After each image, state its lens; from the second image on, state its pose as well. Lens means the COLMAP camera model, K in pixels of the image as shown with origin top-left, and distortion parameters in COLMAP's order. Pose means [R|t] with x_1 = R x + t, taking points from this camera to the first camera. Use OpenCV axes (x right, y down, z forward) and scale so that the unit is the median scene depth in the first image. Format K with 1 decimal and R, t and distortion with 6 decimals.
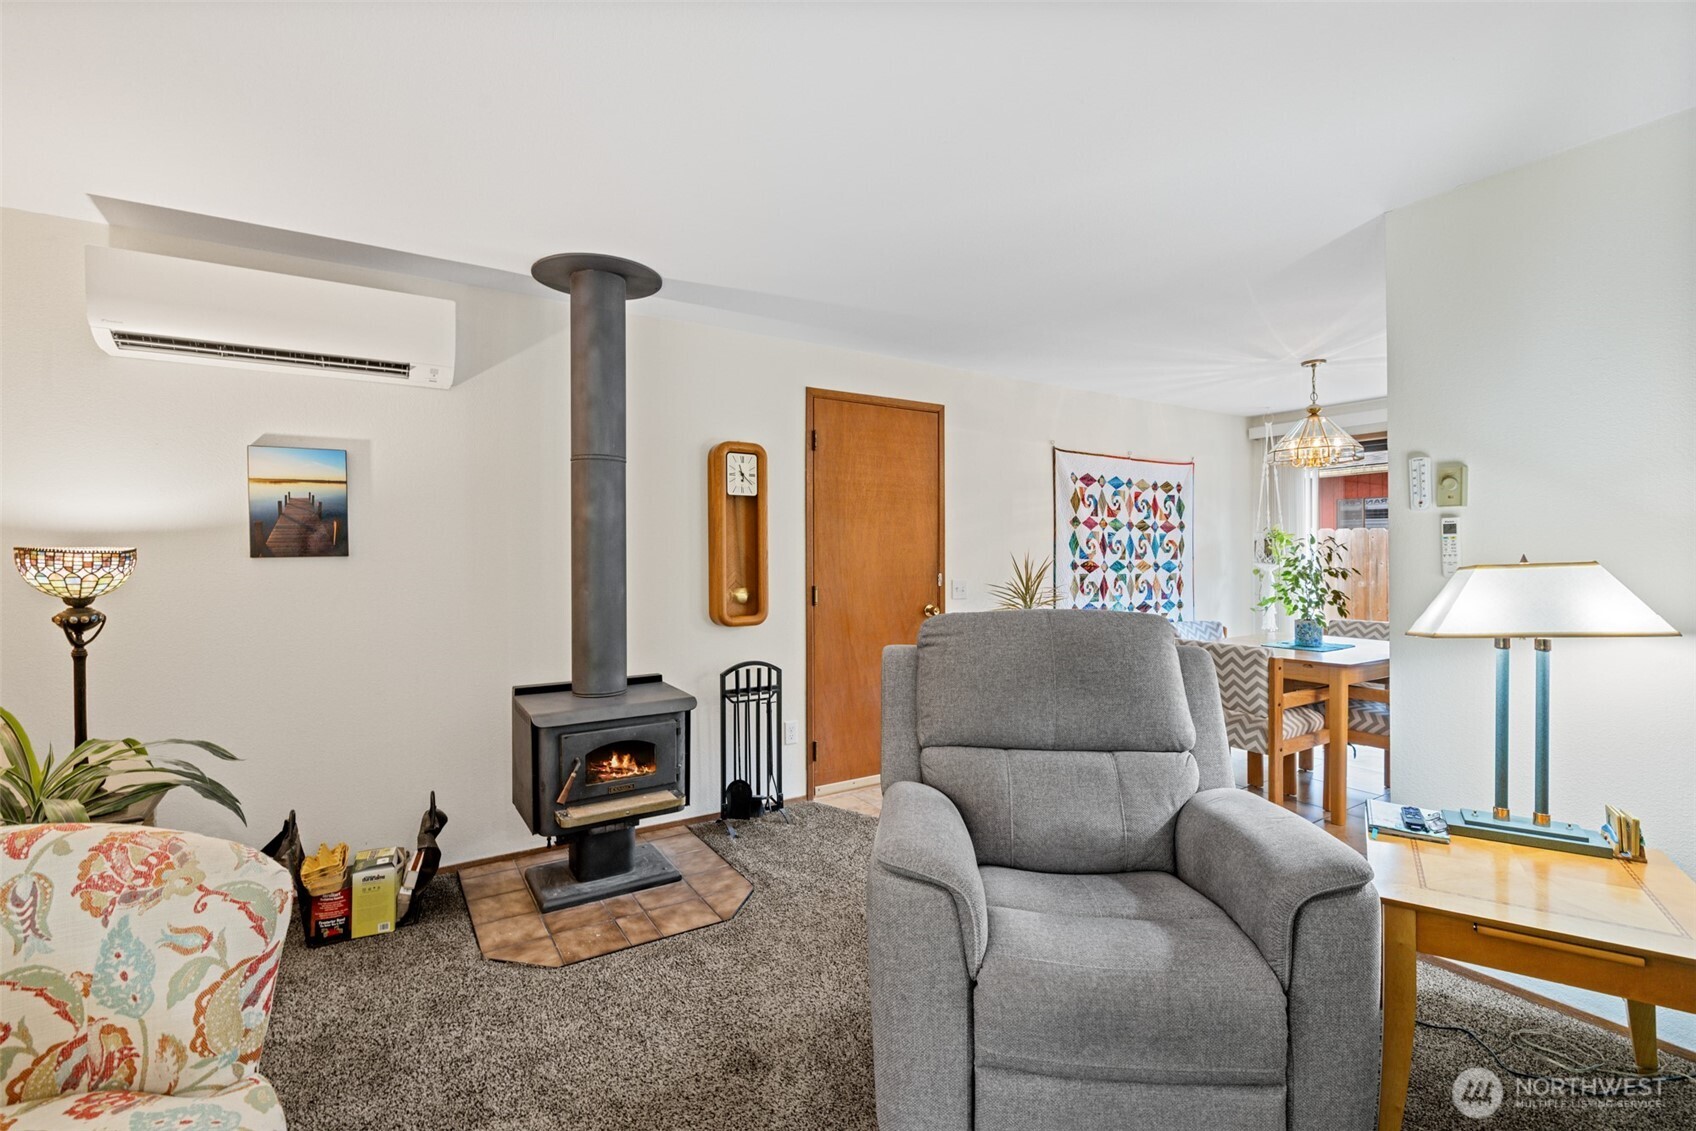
lens RADIAL K [[762.5, 0, 858.0], [0, 762.5, 556.1], [0, 0, 1]] dist [-0.005394, 0.001318]
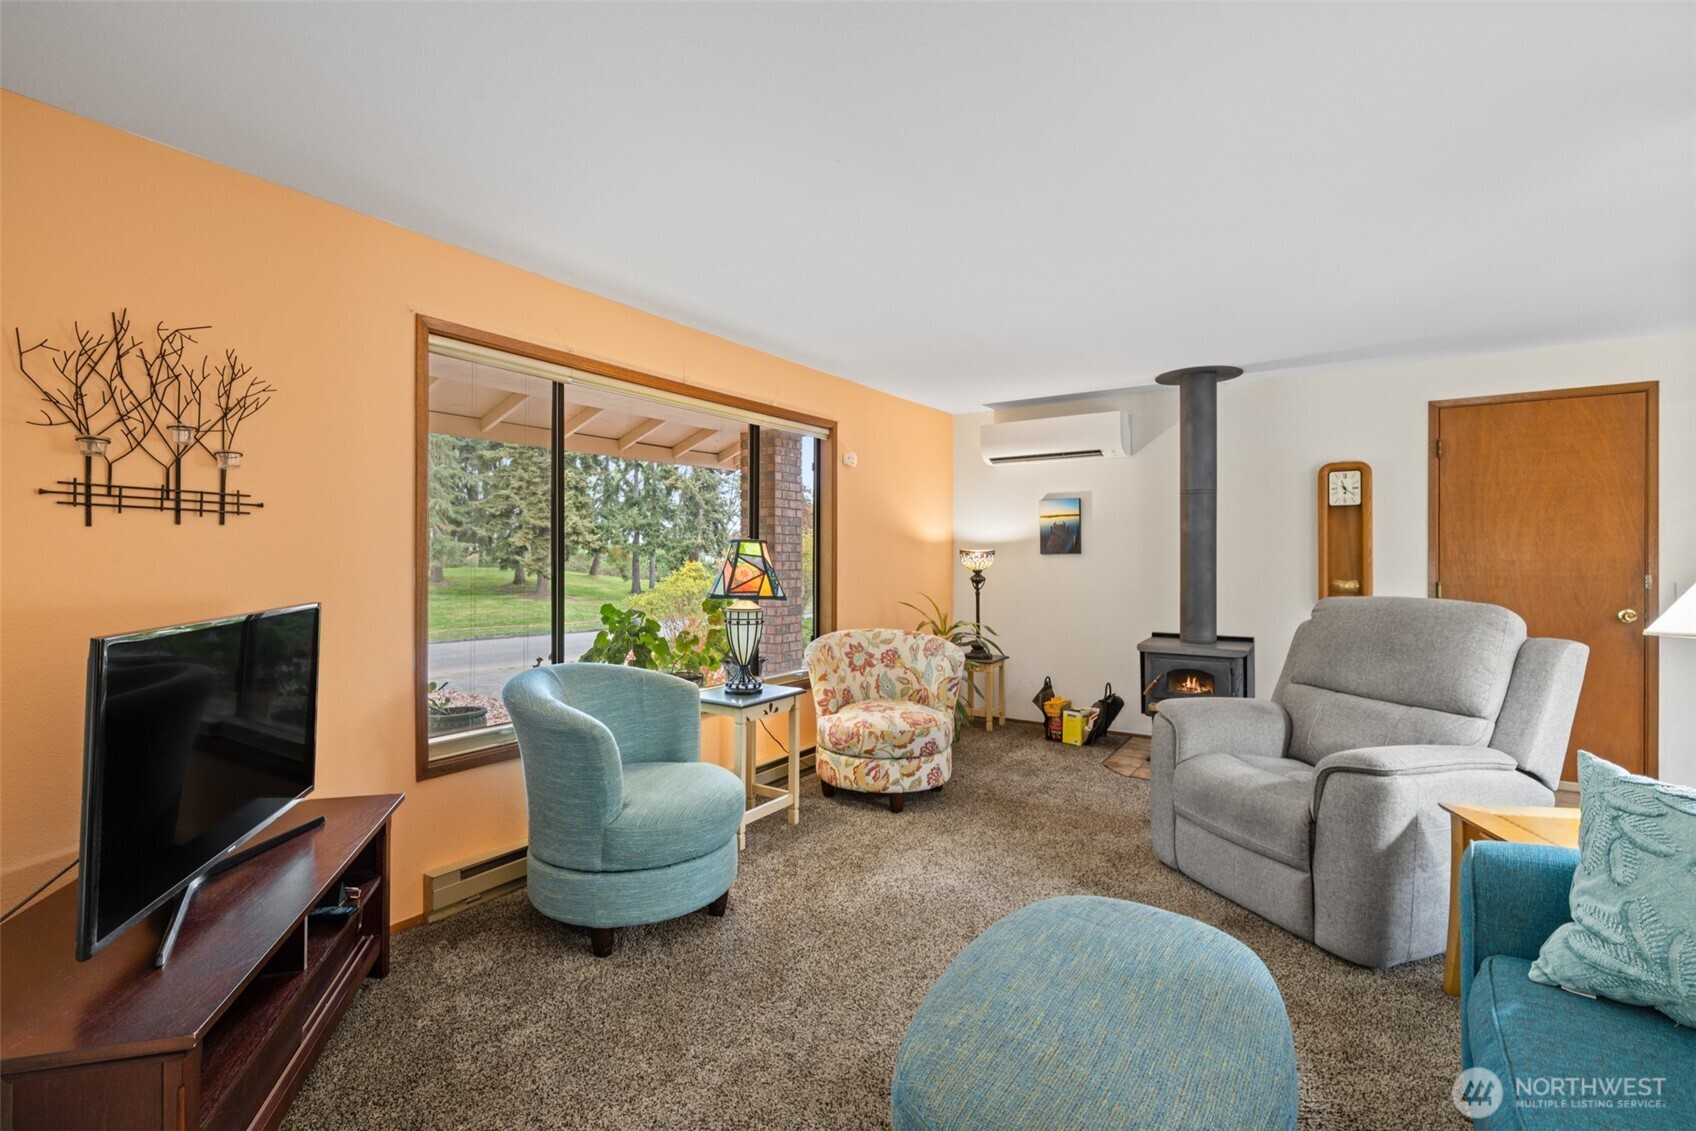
lens RADIAL K [[773.4, 0, 842.4], [0, 773.4, 552.5], [0, 0, 1]] dist [-0.009874, 0.002881]
pose [[0.394634, 0.002150, -0.918836, 0.664916], [-0.001103, 0.999998, 0.001866, -0.004149], [0.918838, 0.000277, 0.394635, -0.236778]]
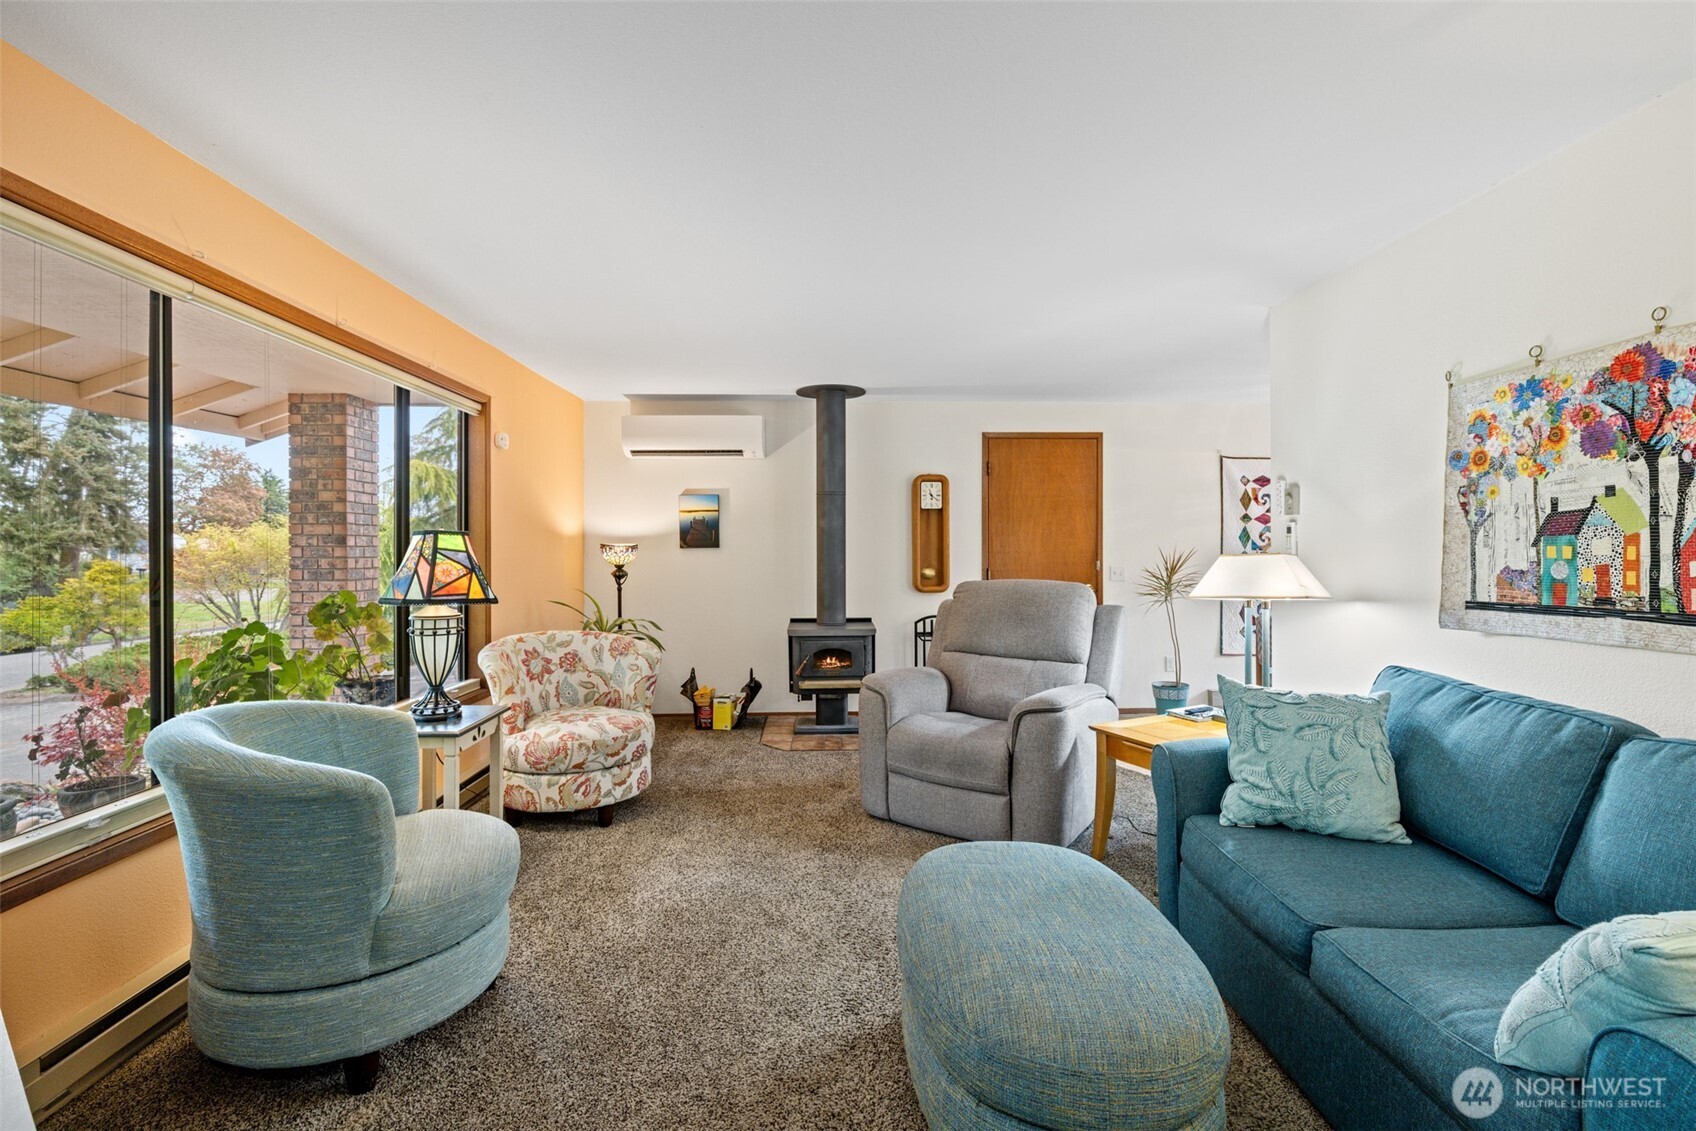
lens RADIAL K [[762.5, 0, 855.8], [0, 762.5, 552.3], [0, 0, 1]] dist [-0.005394, 0.001318]
pose [[0.862810, 0.004712, -0.505506, 0.494752], [-0.000766, 0.999968, 0.008012, -0.002787], [0.505527, -0.006526, 0.862786, -0.414218]]
